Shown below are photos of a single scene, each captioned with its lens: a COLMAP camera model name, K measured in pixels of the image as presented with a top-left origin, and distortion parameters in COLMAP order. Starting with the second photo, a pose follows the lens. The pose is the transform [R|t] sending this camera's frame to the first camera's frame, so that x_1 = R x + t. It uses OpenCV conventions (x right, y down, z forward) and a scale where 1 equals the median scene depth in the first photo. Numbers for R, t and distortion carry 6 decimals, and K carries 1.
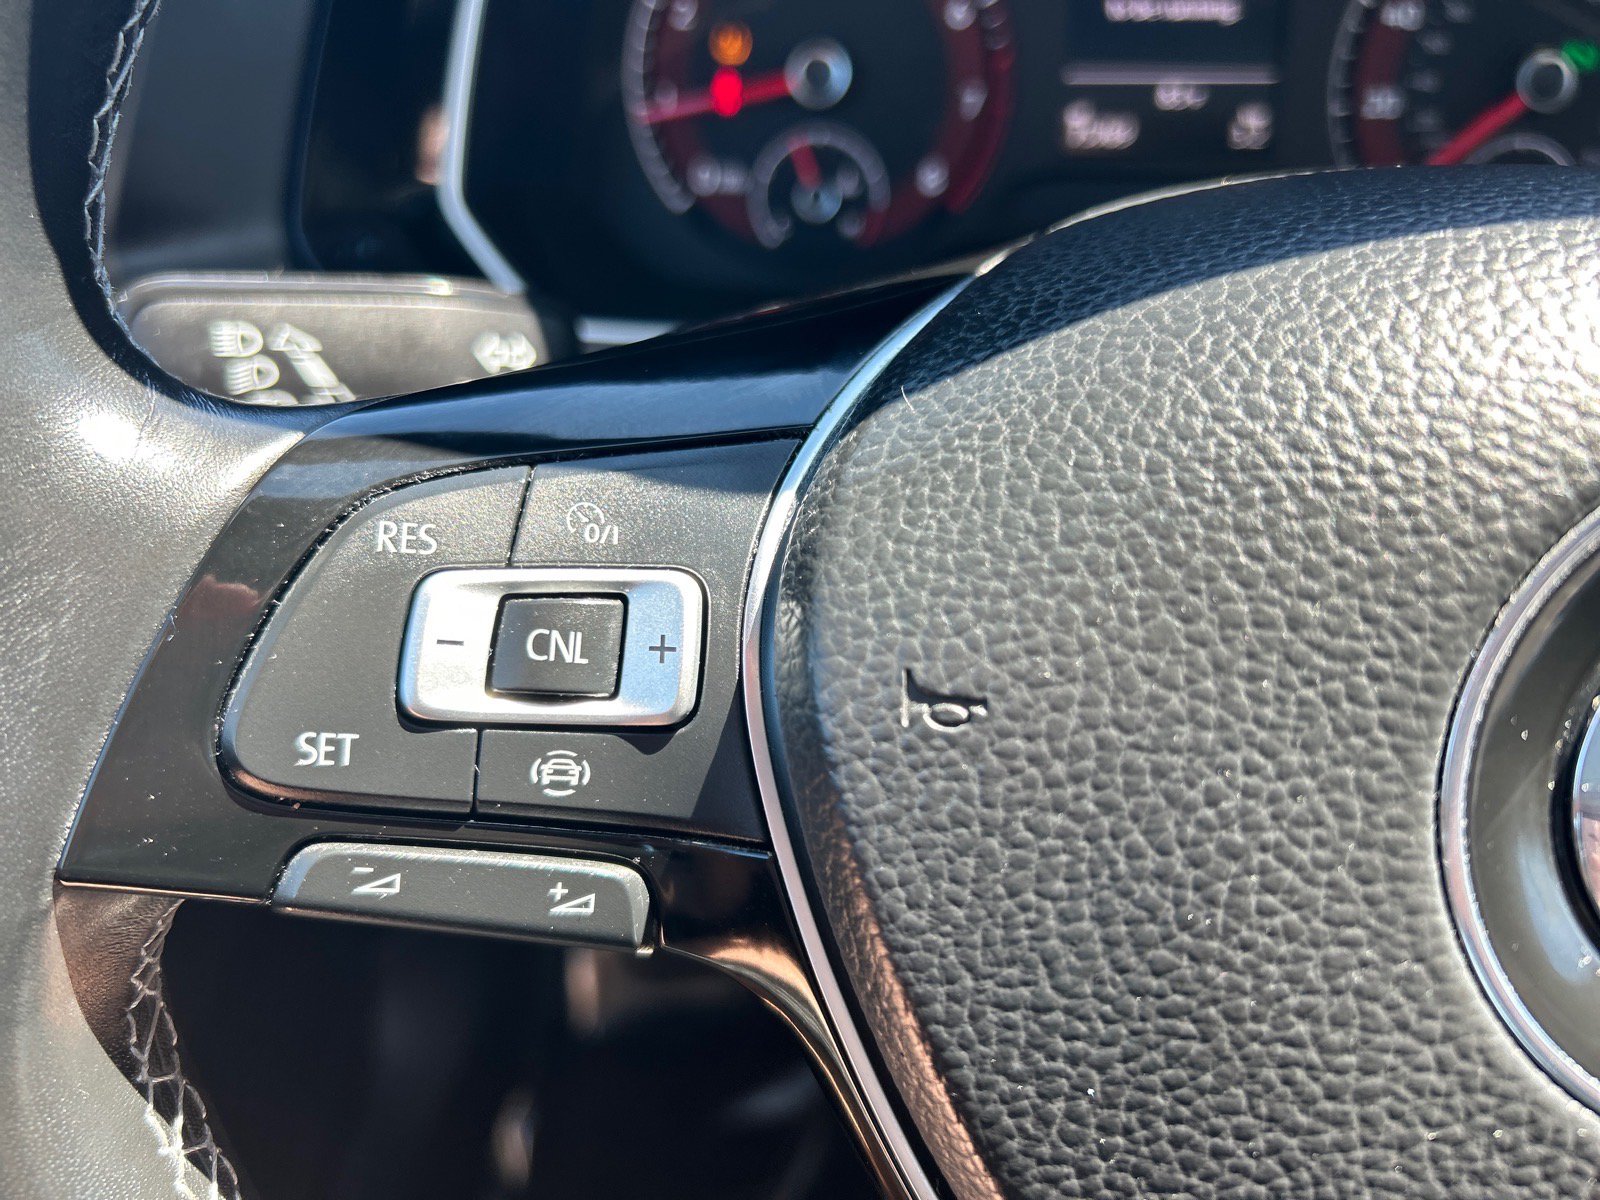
lens RADIAL K [[1212.0, 0, 802.4], [0, 1212.0, 587.0], [0, 0, 1]] dist [-0.004411, -0.061217]
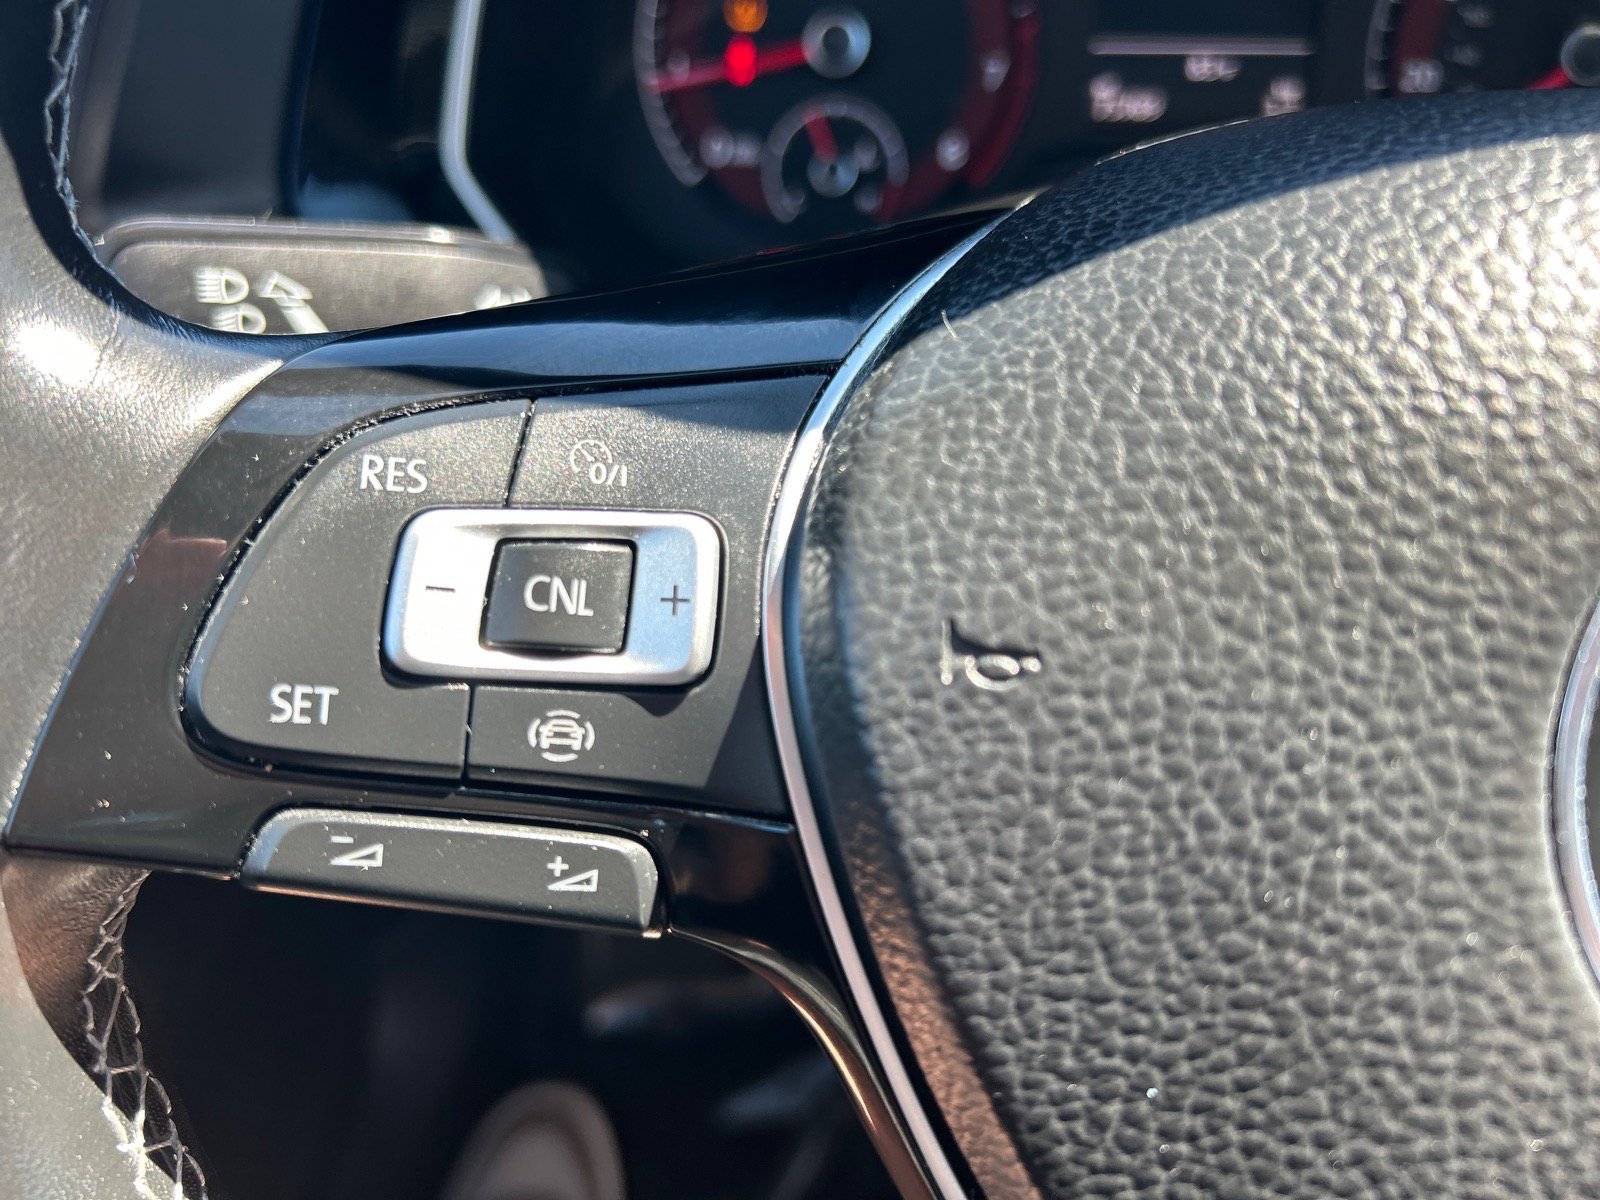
lens RADIAL K [[1207.6, 0, 800.0], [0, 1207.6, 600.0], [0, 0, 1]] dist [-0.007661, -0.046491]
pose [[0.999942, 0.009881, -0.004176, -0.020463], [-0.009868, 0.999946, 0.003187, 0.052779], [0.004207, -0.003145, 0.999986, 0.109746]]
